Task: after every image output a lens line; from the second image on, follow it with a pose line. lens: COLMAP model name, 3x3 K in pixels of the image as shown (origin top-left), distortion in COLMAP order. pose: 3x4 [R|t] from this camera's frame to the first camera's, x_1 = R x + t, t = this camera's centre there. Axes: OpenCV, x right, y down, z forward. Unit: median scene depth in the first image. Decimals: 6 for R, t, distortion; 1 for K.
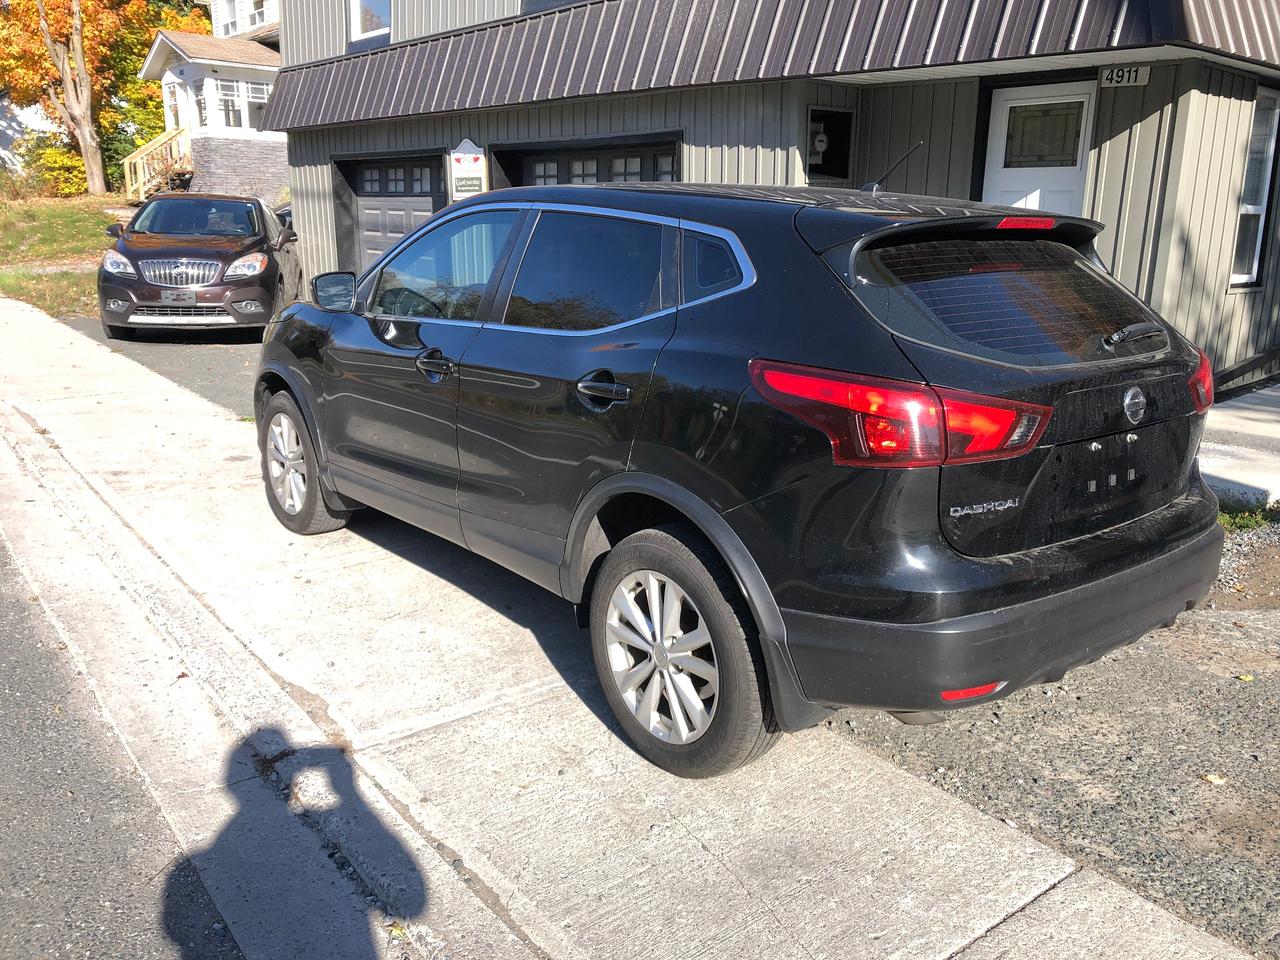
lens RADIAL K [[1048.4, 0, 640.0], [0, 1048.4, 480.0], [0, 0, 1]] dist [0.057668, -0.076010]
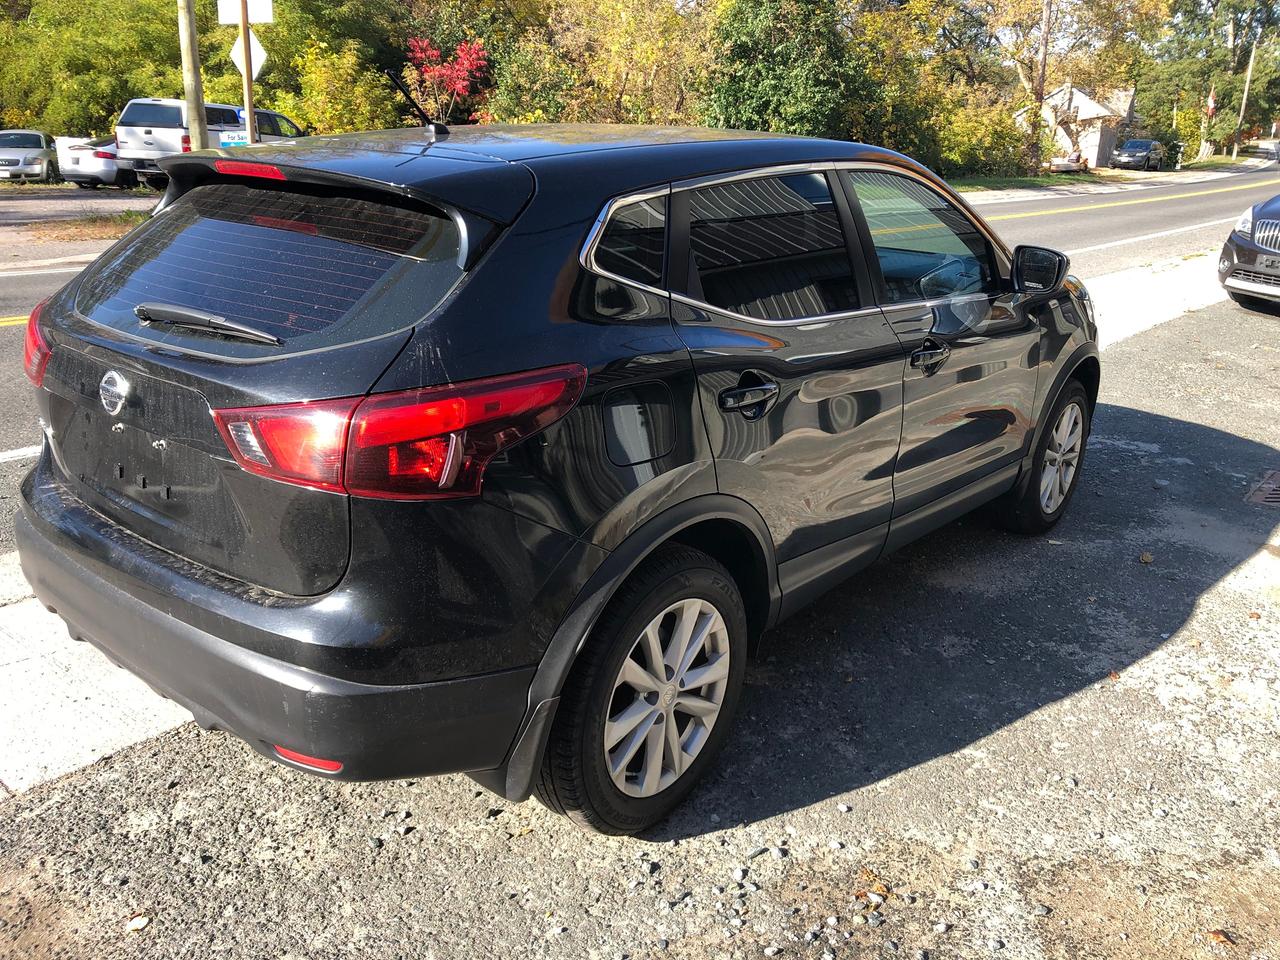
lens RADIAL K [[1048.4, 0, 640.0], [0, 1048.4, 480.0], [0, 0, 1]] dist [0.057668, -0.076010]
pose [[0.203983, 0.303785, -0.930648, 0.319299], [-0.267448, 0.931765, 0.245529, -0.076156], [0.941734, 0.198816, 0.271311, 0.279999]]
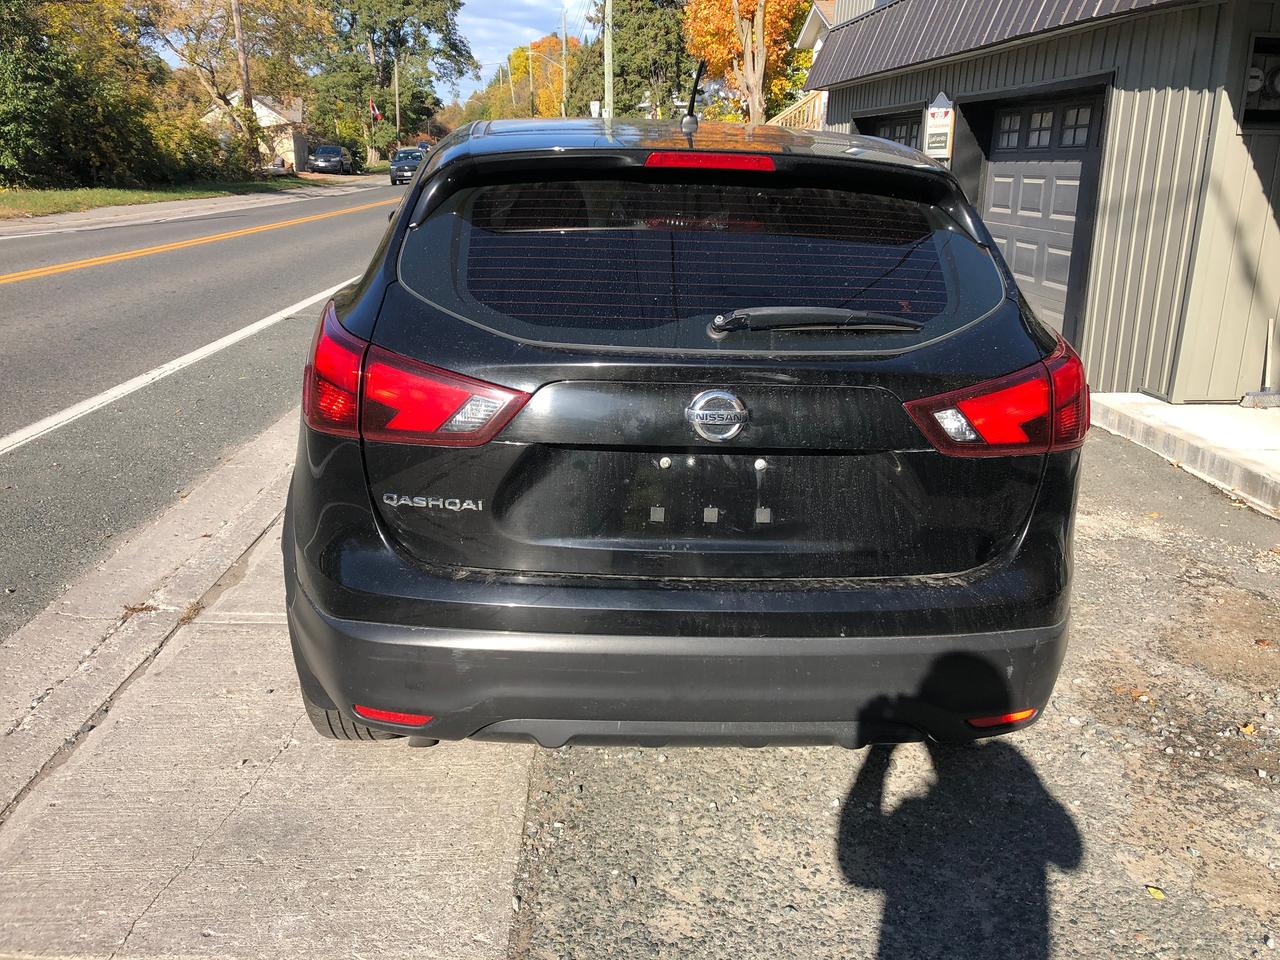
lens RADIAL K [[1053.8, 0, 634.5], [0, 1053.8, 459.4], [0, 0, 1]] dist [0.018079, 0.000219]
pose [[0.807257, 0.173002, -0.564275, 0.198383], [-0.165901, 0.984040, 0.064359, -0.018605], [0.566403, 0.041659, 0.823075, 0.089759]]
